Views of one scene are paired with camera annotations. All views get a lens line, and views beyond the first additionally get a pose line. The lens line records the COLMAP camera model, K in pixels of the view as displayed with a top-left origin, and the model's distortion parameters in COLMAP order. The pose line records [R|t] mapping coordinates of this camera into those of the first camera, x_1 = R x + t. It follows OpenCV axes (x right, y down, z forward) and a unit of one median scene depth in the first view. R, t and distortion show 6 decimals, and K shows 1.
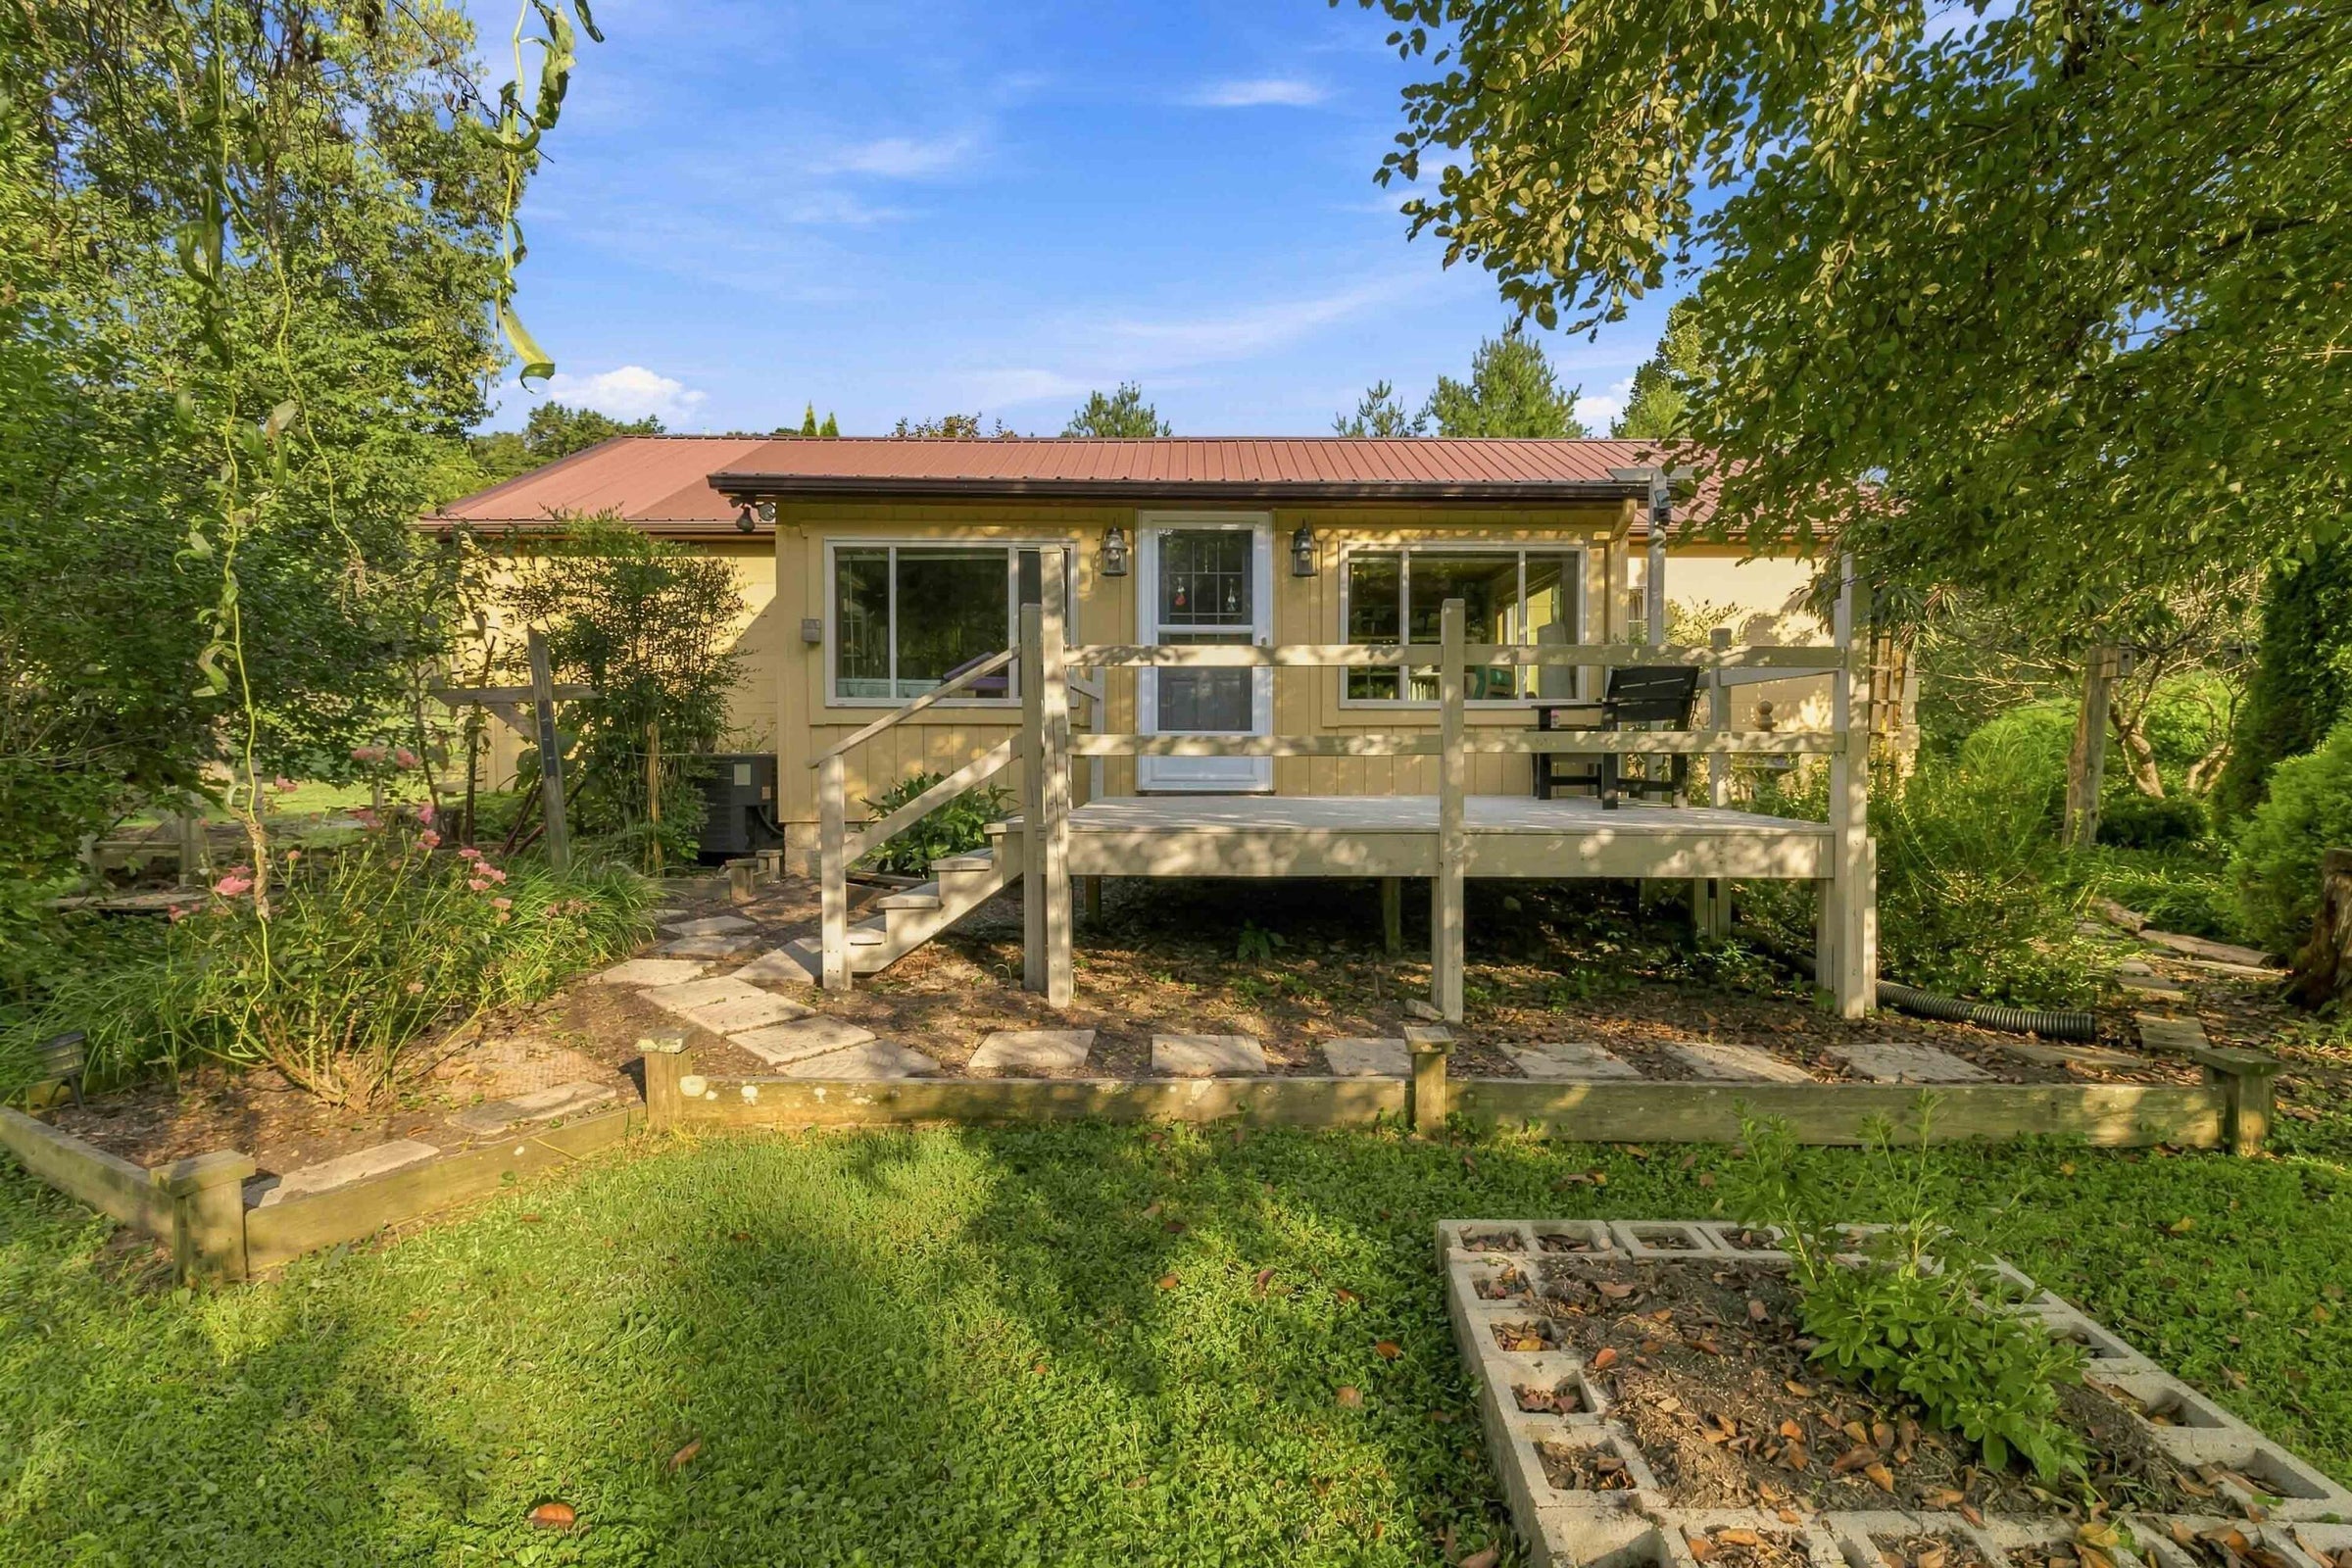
lens RADIAL K [[1045.7, 0, 1210.9], [0, 1045.7, 765.5], [0, 0, 1]] dist [-0.012528, 0.000120]
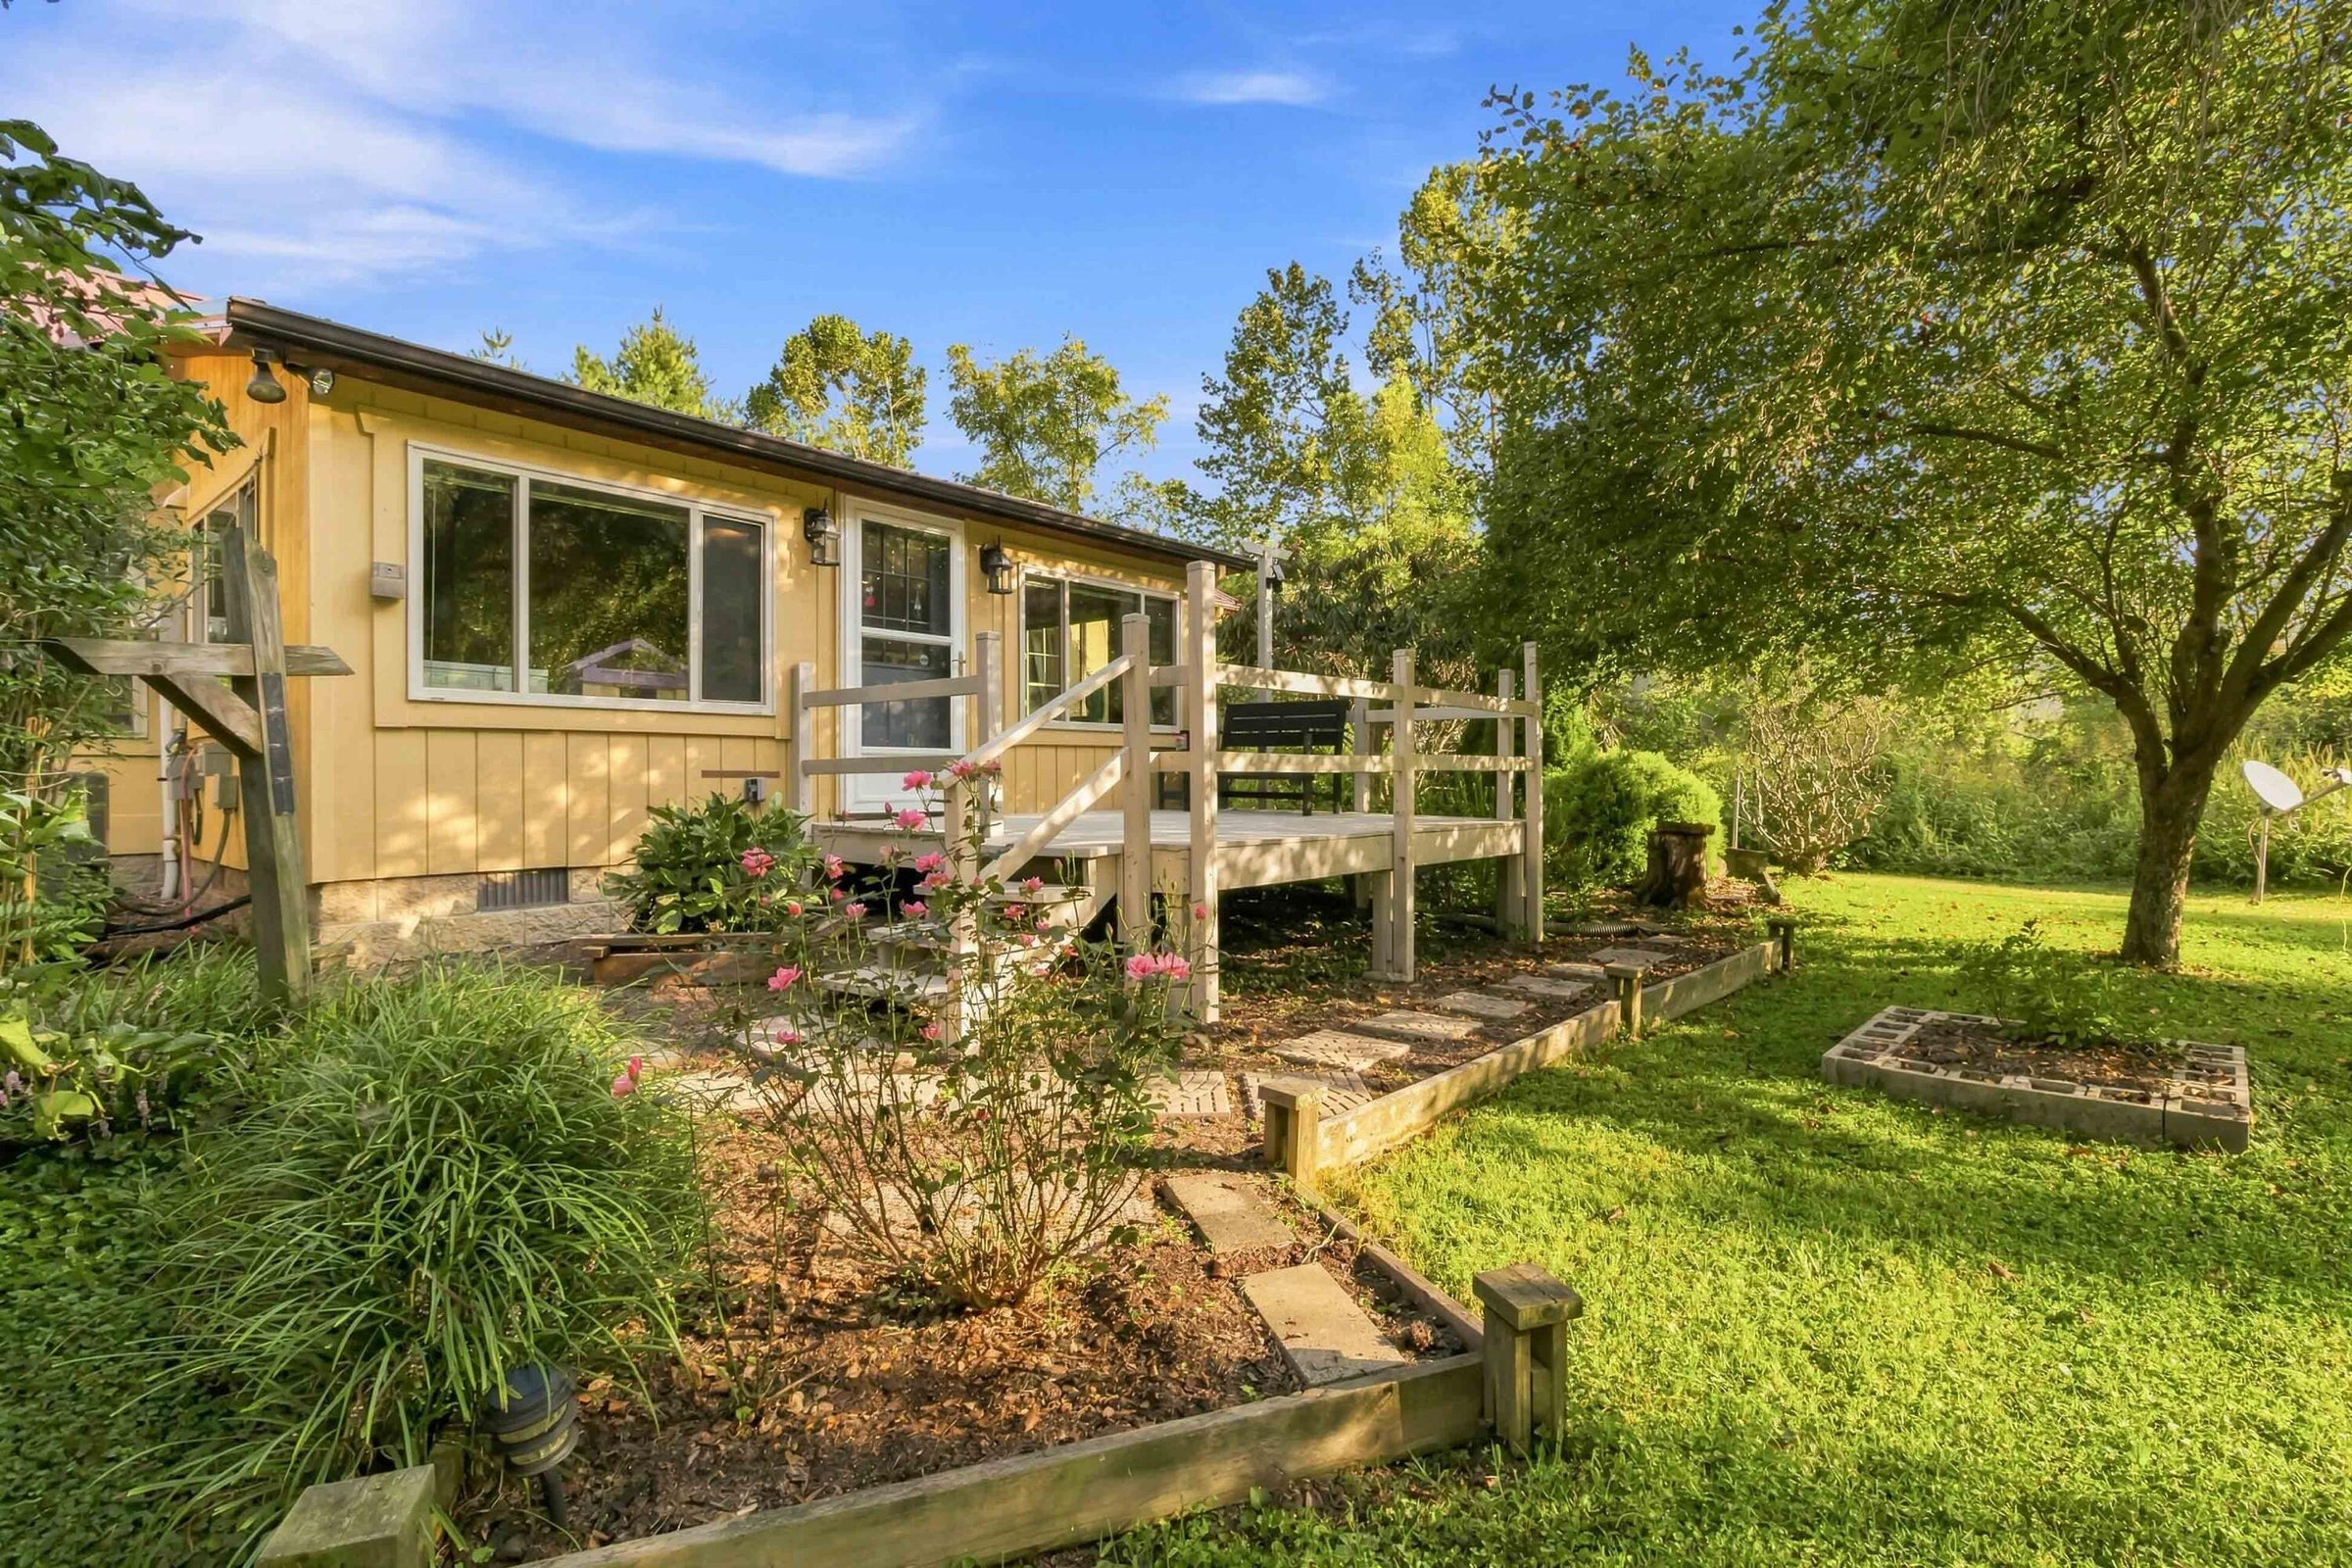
lens RADIAL K [[1045.7, 0, 1210.9], [0, 1045.7, 765.5], [0, 0, 1]] dist [-0.012528, 0.000120]
pose [[0.664074, 0.005740, 0.747645, -0.515831], [0.008301, 0.999852, -0.015049, -0.001733], [-0.747621, 0.016200, 0.663928, 0.195114]]
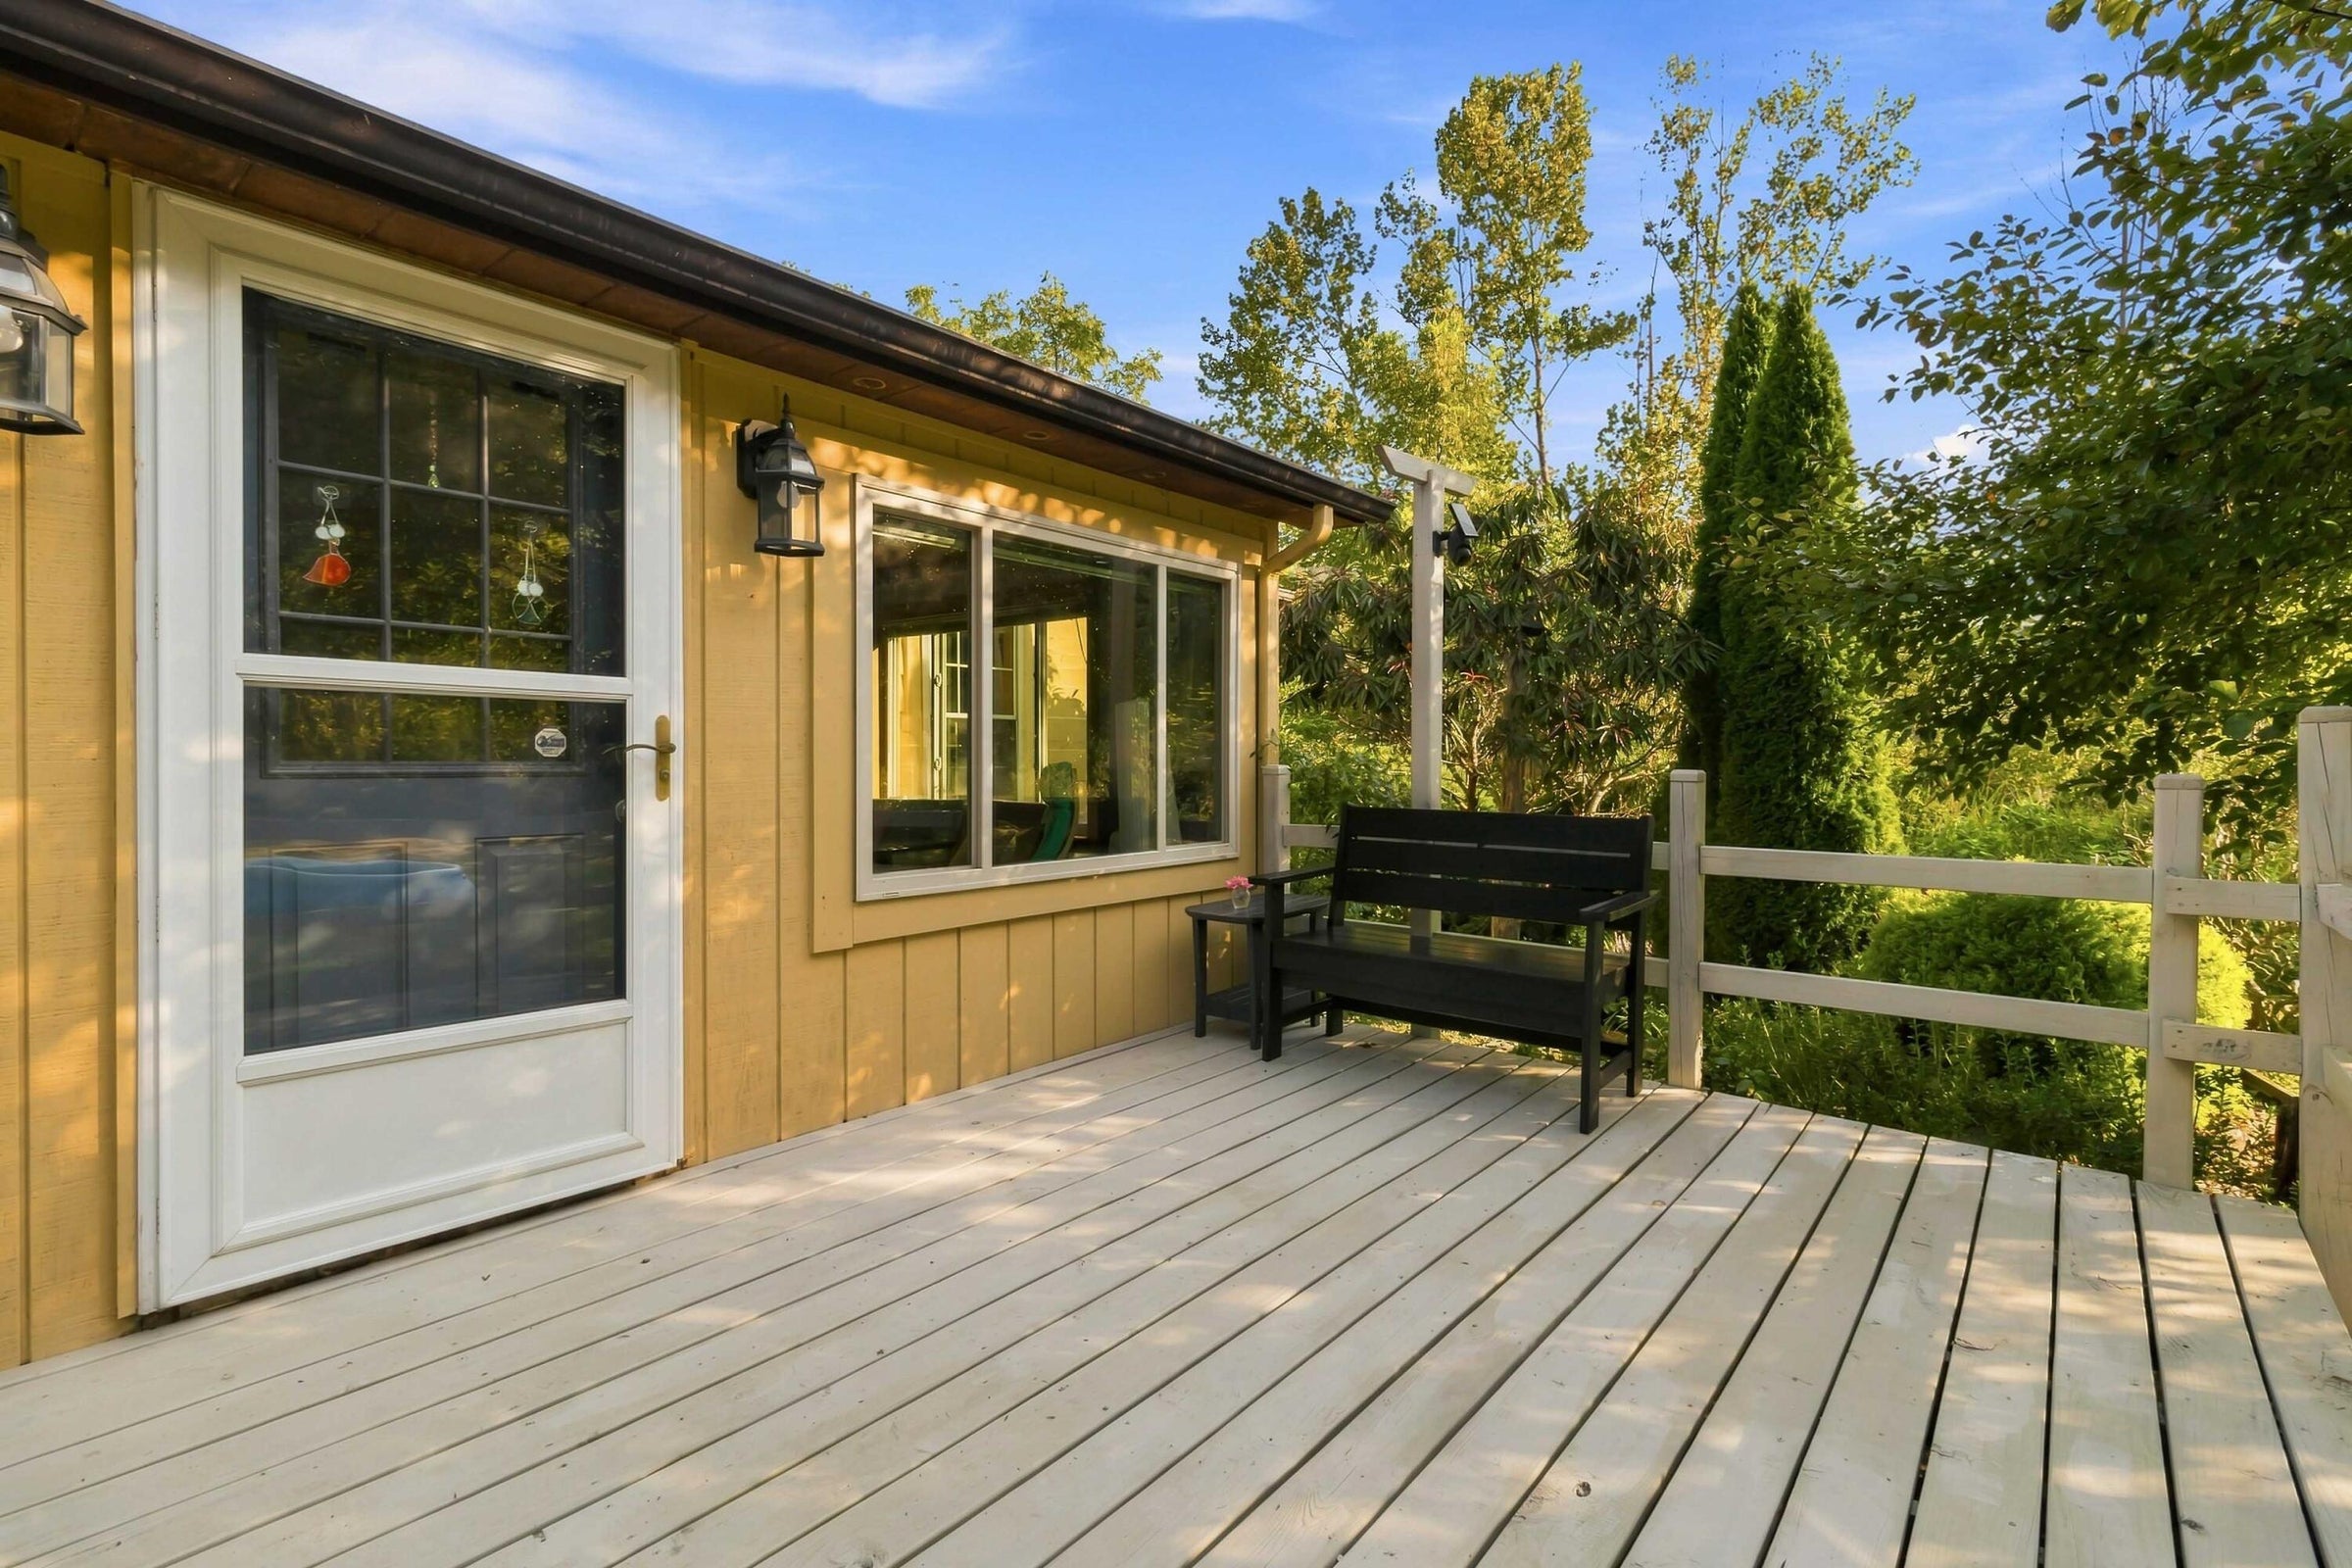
lens RADIAL K [[1045.7, 0, 1210.9], [0, 1045.7, 765.5], [0, 0, 1]] dist [-0.012528, 0.000120]
pose [[0.651691, -0.000939, 0.758484, -0.090535], [0.002429, 0.999997, -0.000850, -0.106911], [-0.758481, 0.002396, 0.651691, 0.650419]]
